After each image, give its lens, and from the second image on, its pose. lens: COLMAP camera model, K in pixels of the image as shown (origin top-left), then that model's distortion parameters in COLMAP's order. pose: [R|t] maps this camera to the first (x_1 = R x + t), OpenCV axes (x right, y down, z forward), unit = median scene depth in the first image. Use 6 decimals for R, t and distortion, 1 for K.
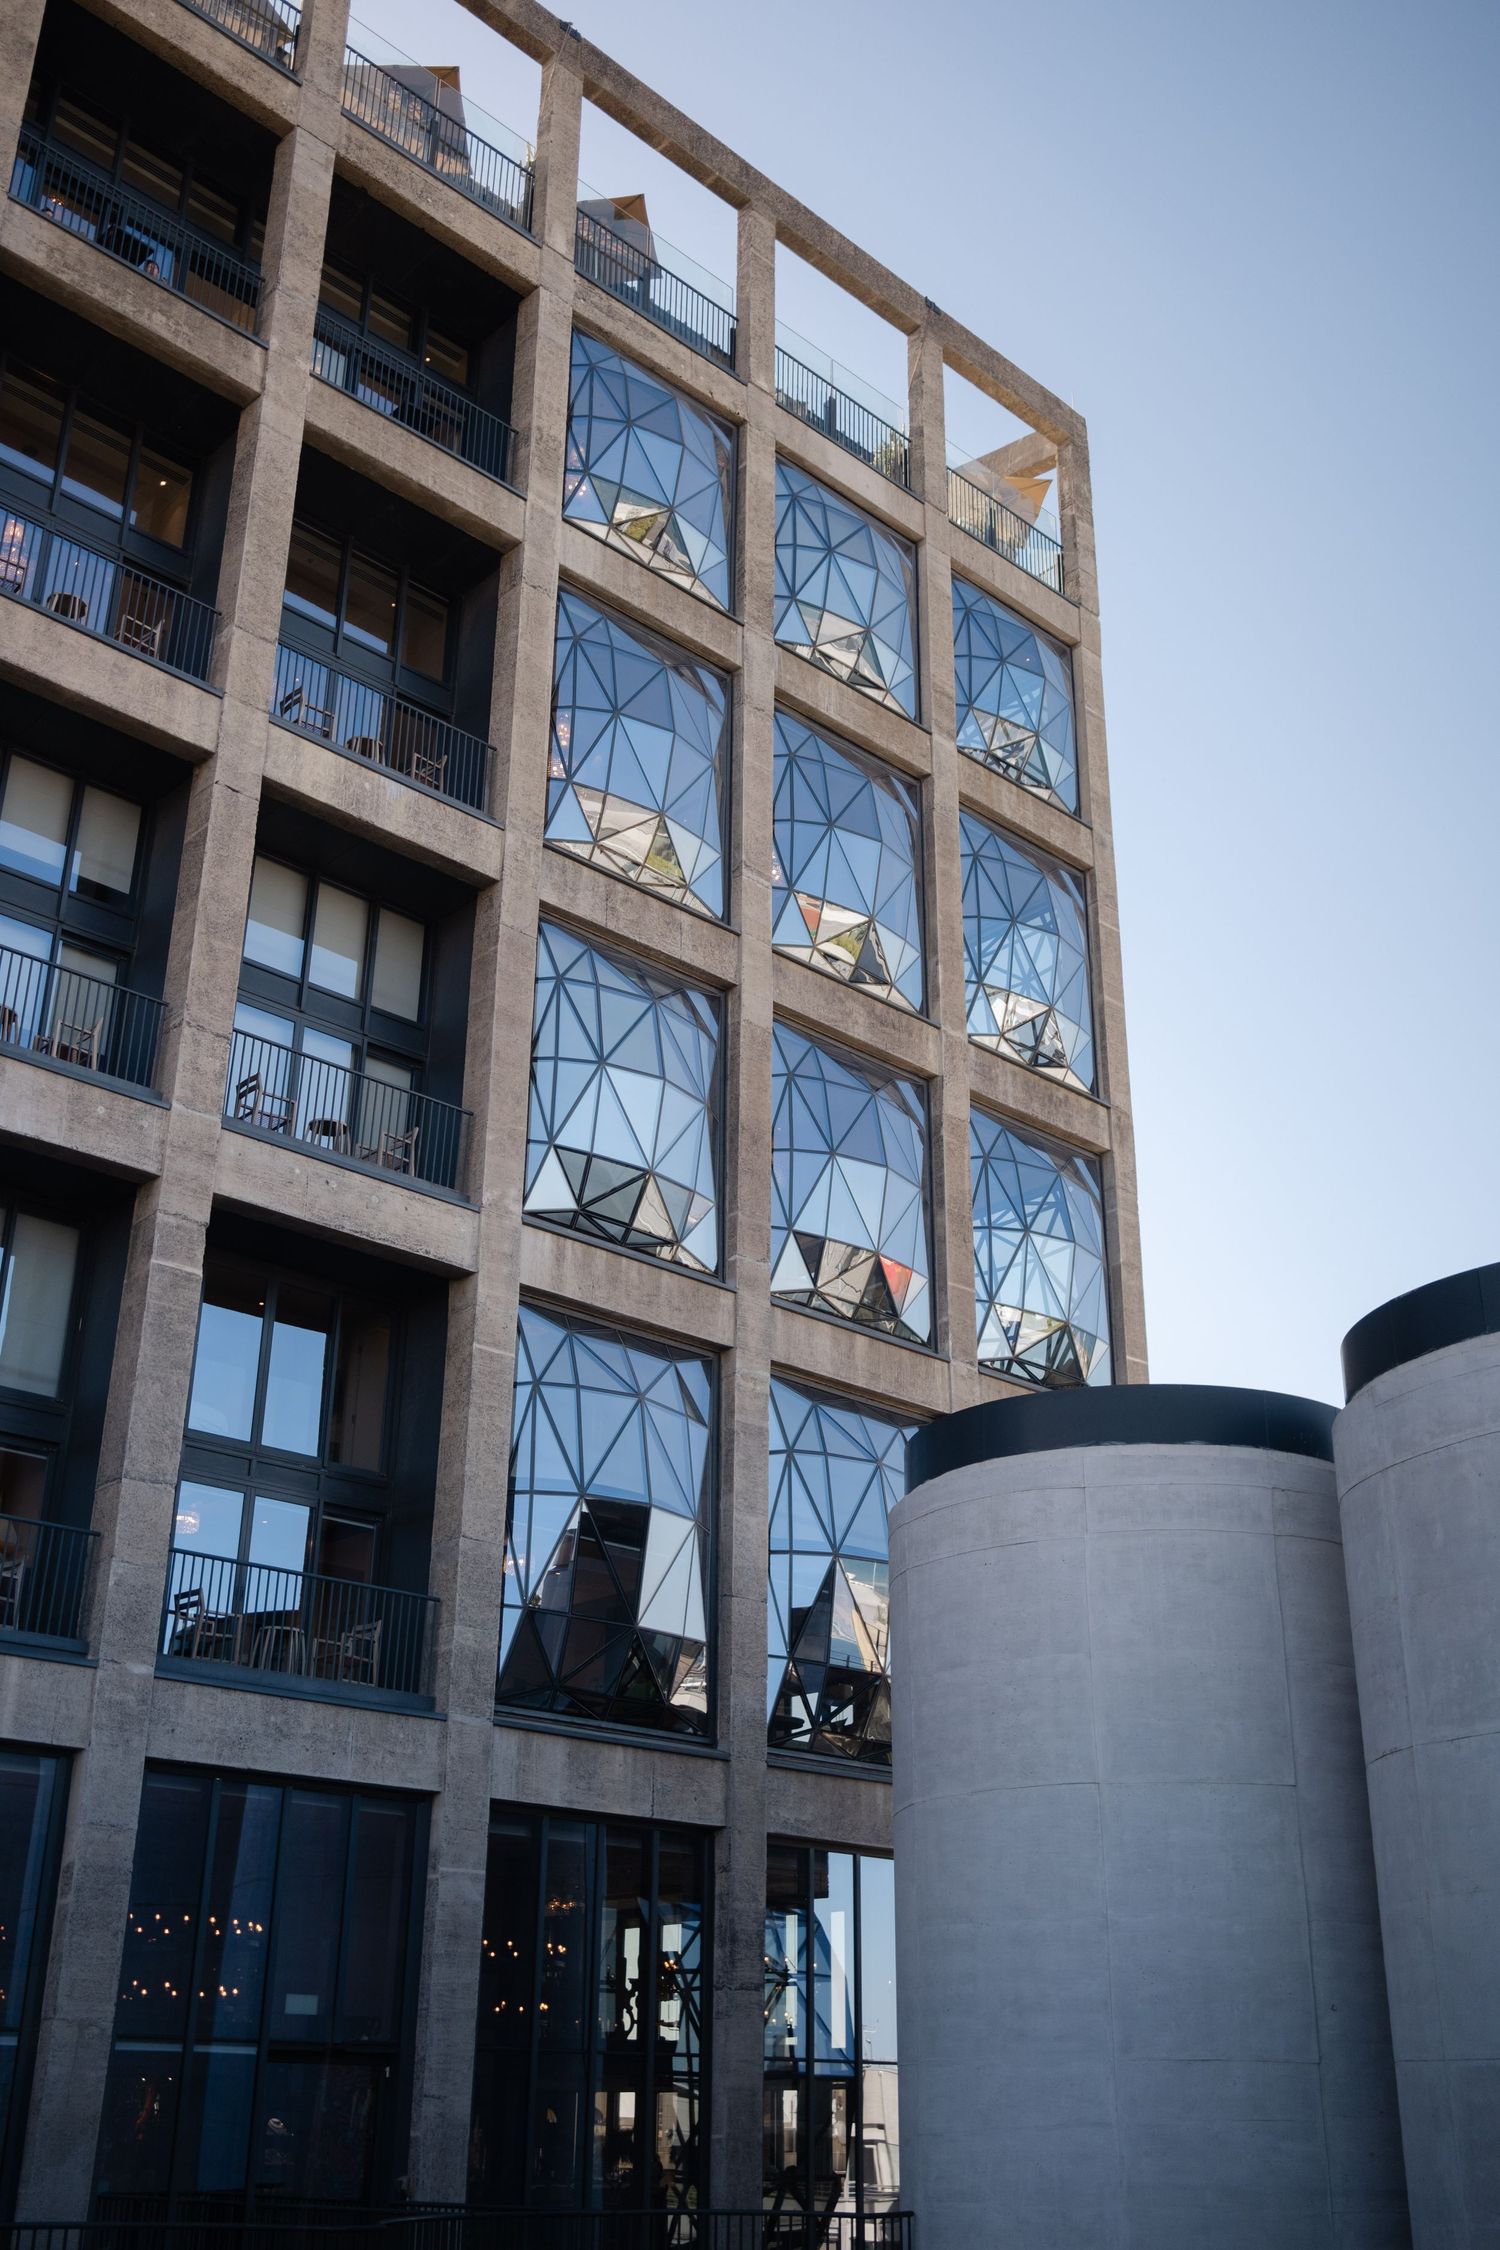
lens RADIAL K [[2268.7, 0, 750.0], [0, 2268.7, 1125.0], [0, 0, 1]] dist [0.010093, -0.033292]
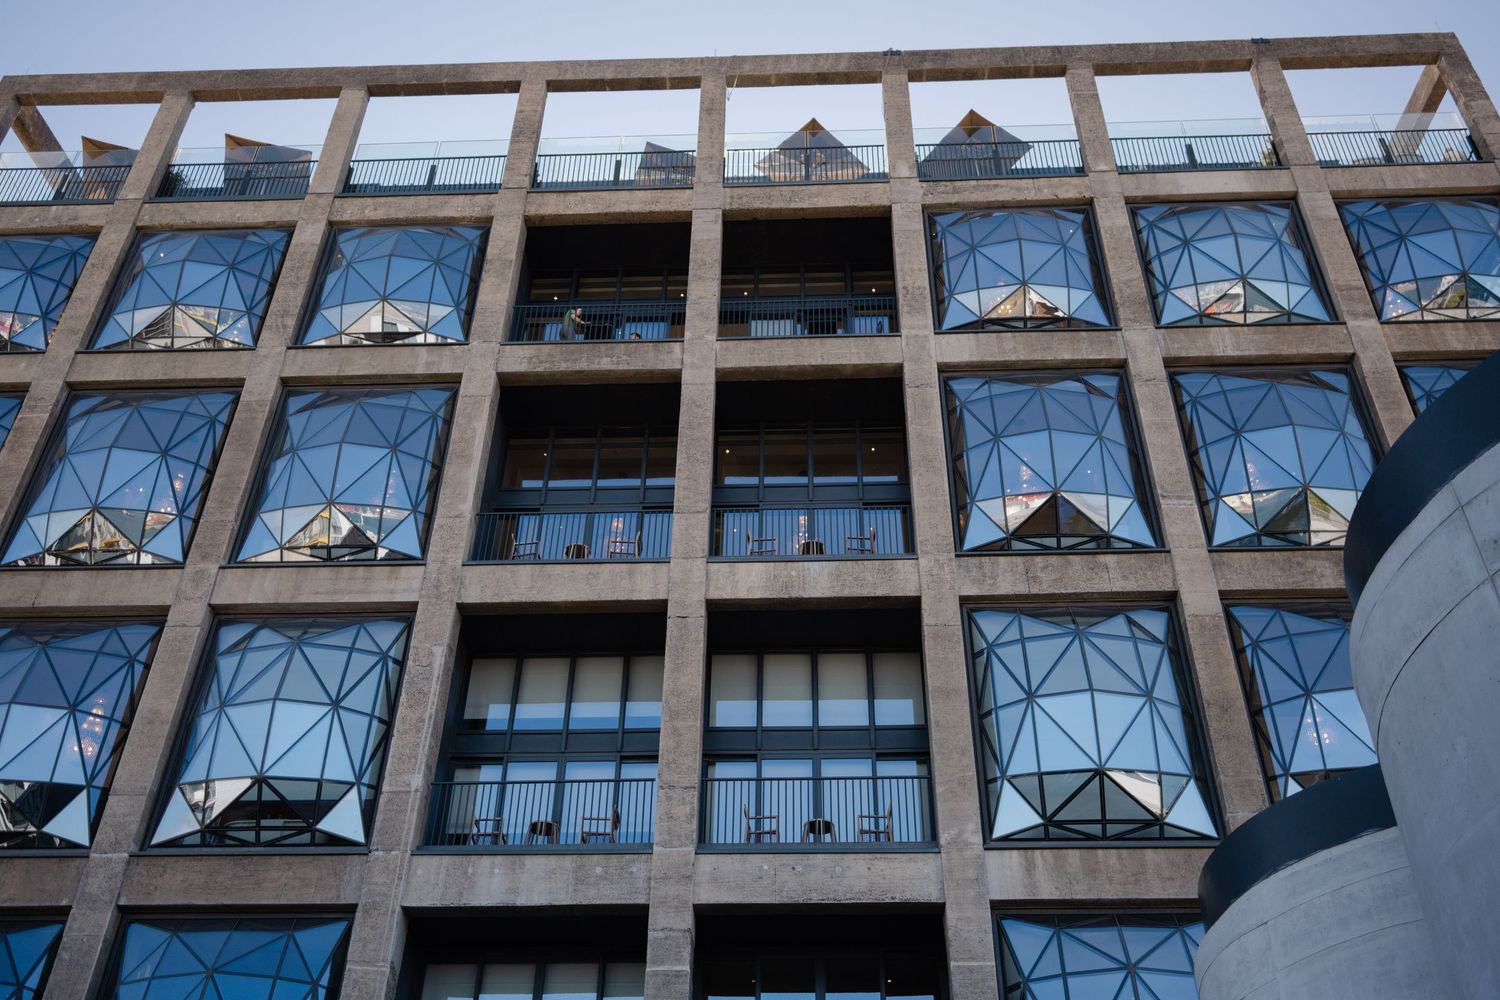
lens RADIAL K [[1512.4, 0, 749.5], [0, 1512.4, 441.3], [0, 0, 1]] dist [0.010093, -0.033292]
pose [[0.688499, -0.476006, -0.547163, 0.341383], [0.283909, 0.871150, -0.400615, 0.135565], [0.667357, 0.120478, 0.734929, 0.294683]]
